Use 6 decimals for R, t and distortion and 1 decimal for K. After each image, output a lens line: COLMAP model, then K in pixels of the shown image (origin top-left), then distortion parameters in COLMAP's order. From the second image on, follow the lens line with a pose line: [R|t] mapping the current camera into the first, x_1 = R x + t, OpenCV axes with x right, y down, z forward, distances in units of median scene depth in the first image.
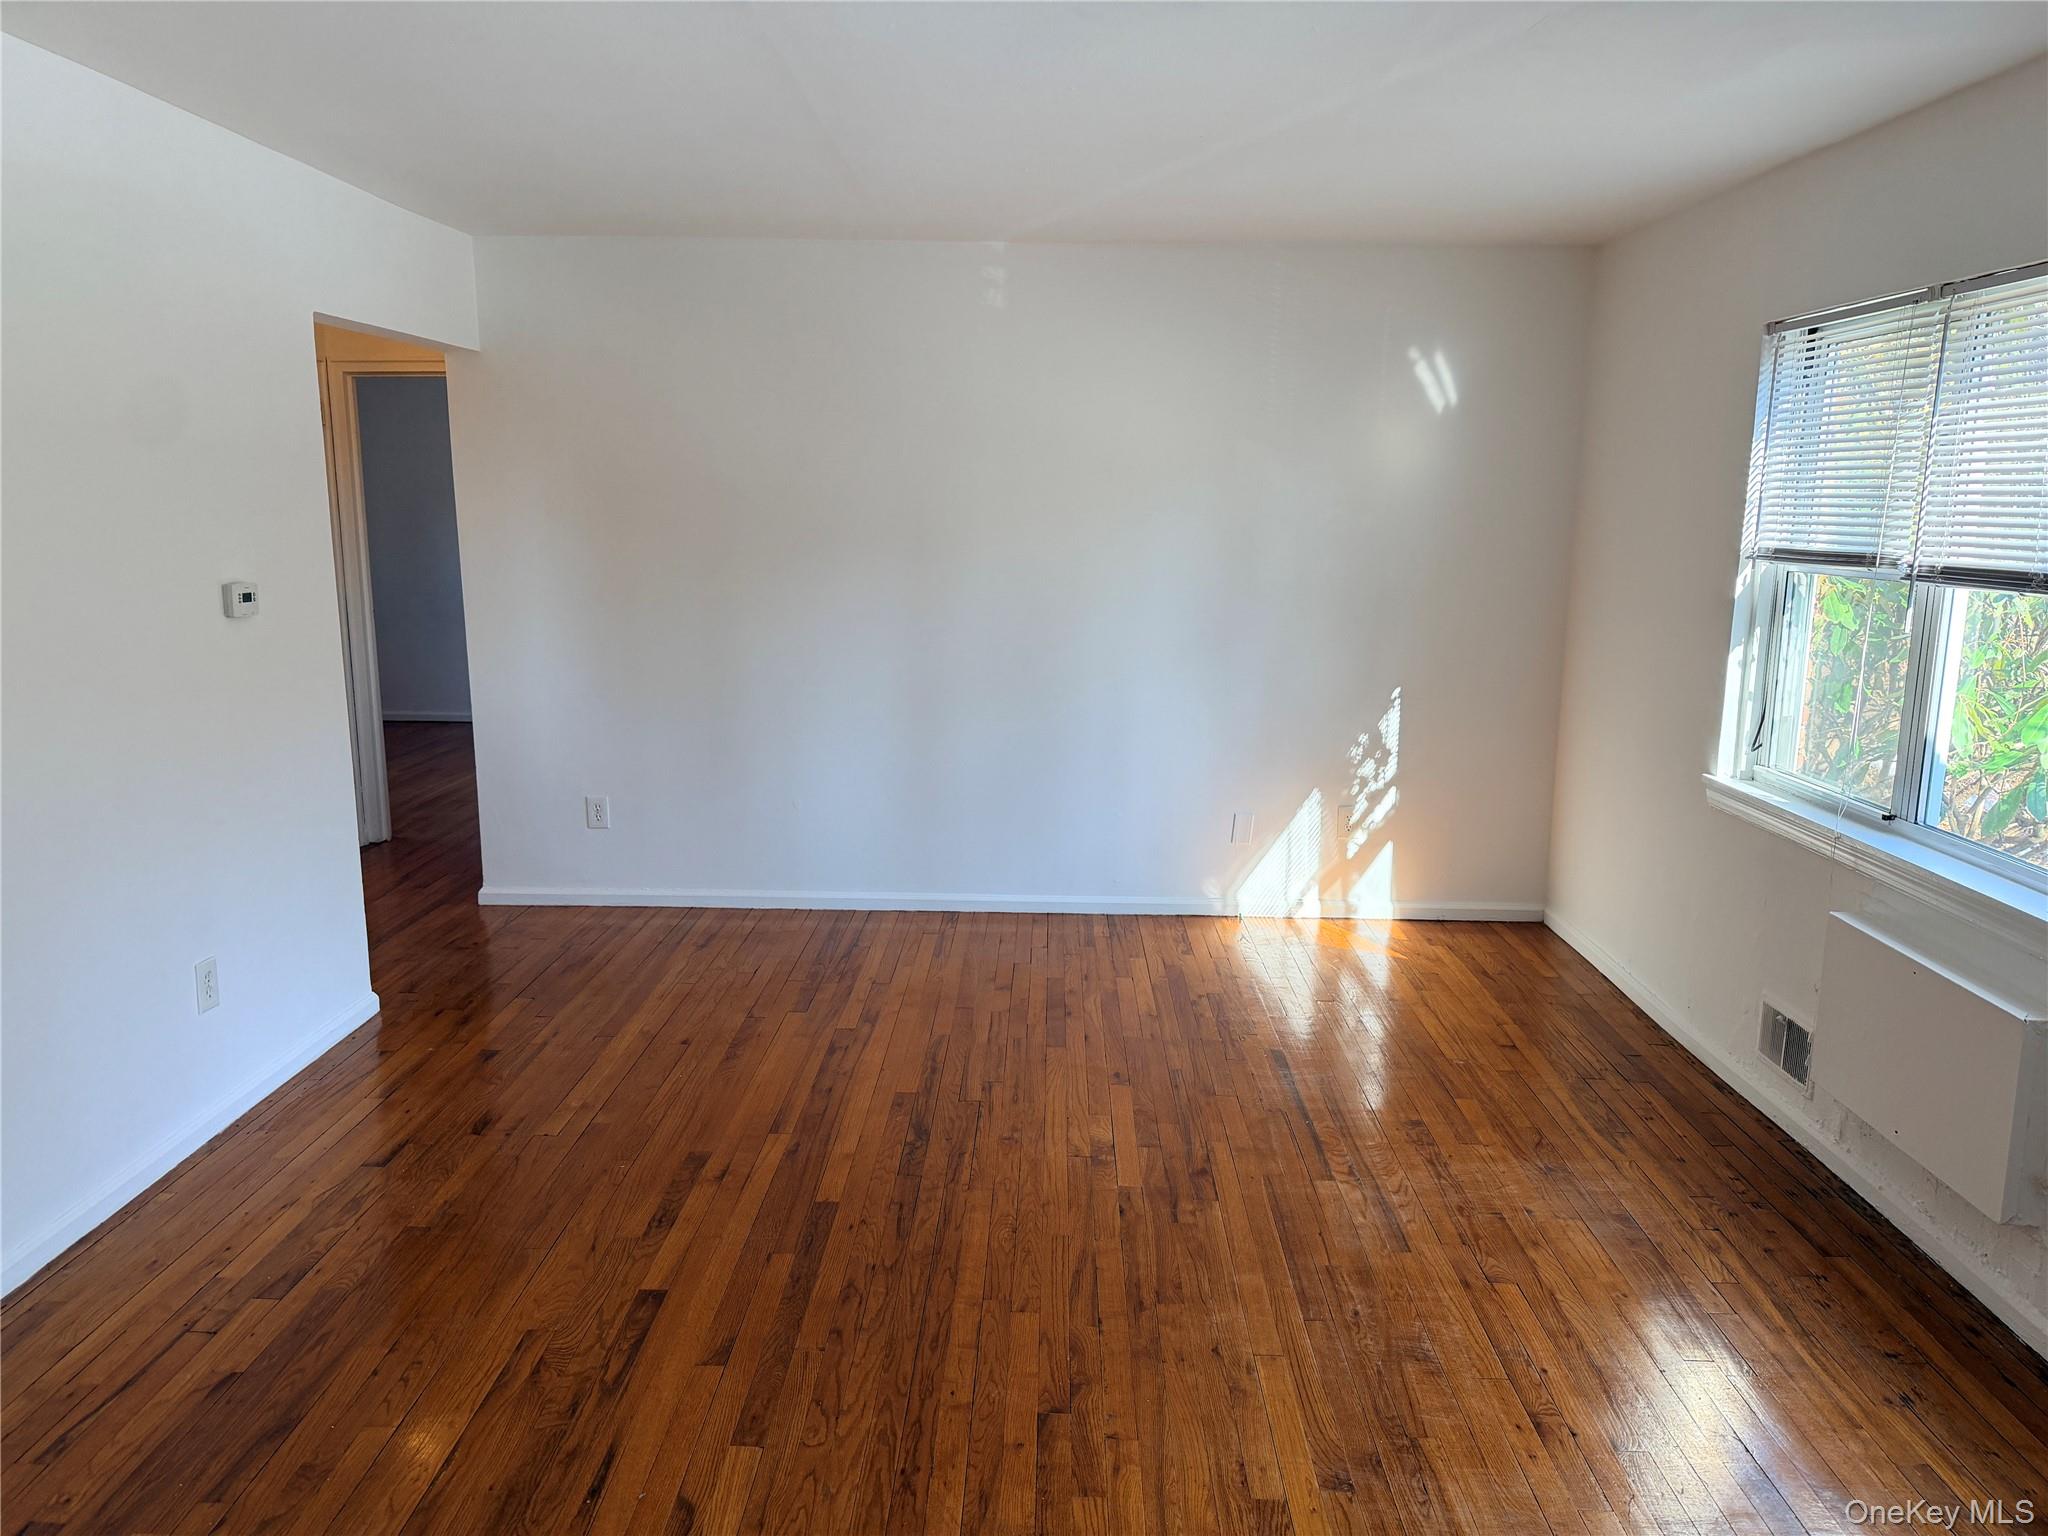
lens RADIAL K [[1437.9, 0, 1033.7], [0, 1437.9, 770.4], [0, 0, 1]] dist [0.065159, -0.078316]
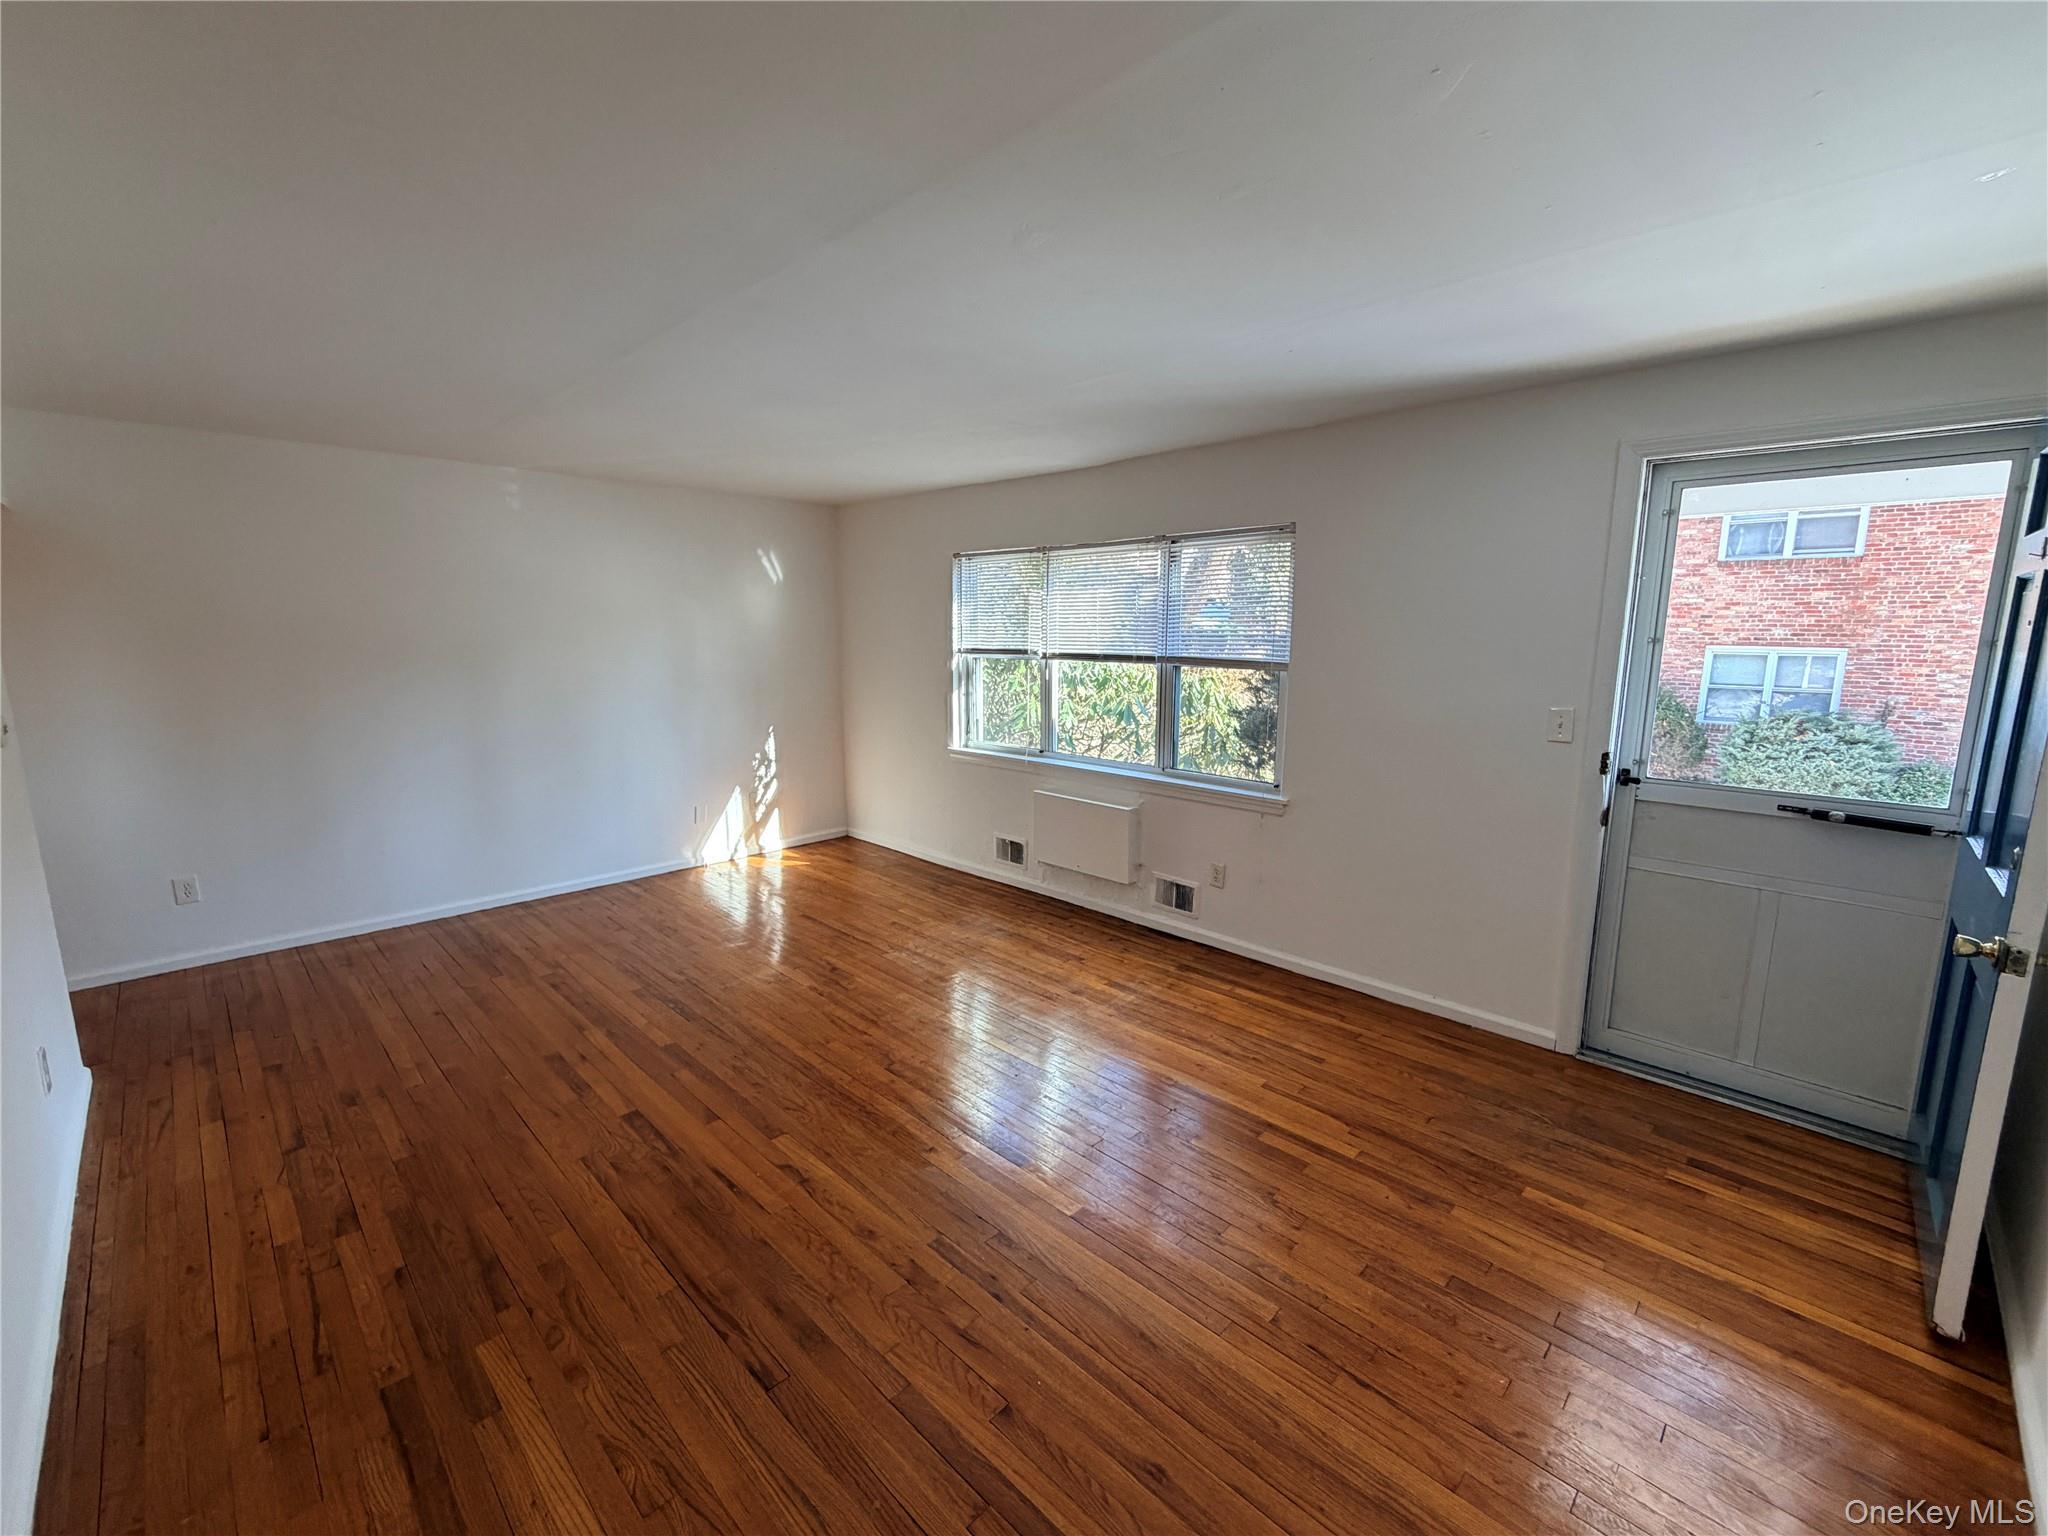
lens RADIAL K [[837.1, 0, 1039.1], [0, 837.1, 766.1], [0, 0, 1]] dist [0.006475, -0.000501]
pose [[0.692086, -0.131447, 0.709745, -0.398782], [0.141558, 0.988902, 0.045112, -0.008352], [-0.707798, 0.069249, 0.703012, -0.024341]]
